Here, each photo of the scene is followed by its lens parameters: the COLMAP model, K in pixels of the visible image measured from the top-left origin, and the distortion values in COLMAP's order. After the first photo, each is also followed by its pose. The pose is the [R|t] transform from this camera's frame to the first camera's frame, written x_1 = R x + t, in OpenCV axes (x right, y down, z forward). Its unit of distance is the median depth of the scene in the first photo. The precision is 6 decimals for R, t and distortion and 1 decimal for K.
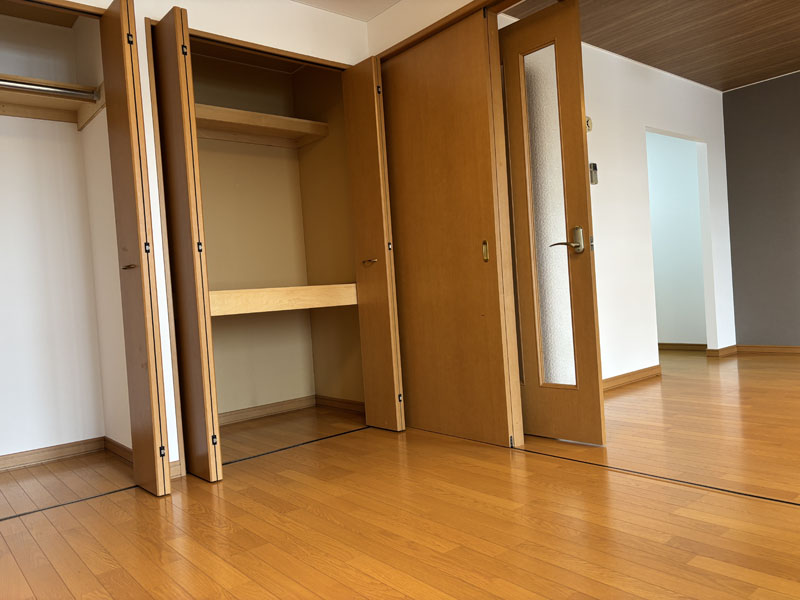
lens RADIAL K [[603.5, 0, 400.4], [0, 603.5, 297.9], [0, 0, 1]] dist [0.029833, -0.025314]
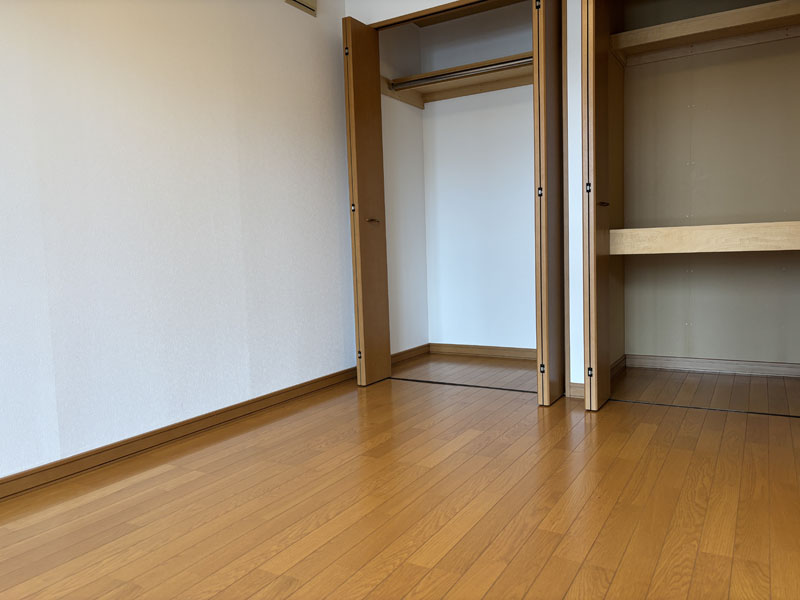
lens RADIAL K [[603.5, 0, 400.3], [0, 603.5, 299.9], [0, 0, 1]] dist [0.029833, -0.025314]
pose [[0.325827, 0.126246, -0.936962, 0.555185], [-0.001950, 0.991132, 0.132867, -0.029025], [0.945427, -0.041464, 0.323184, 0.353029]]
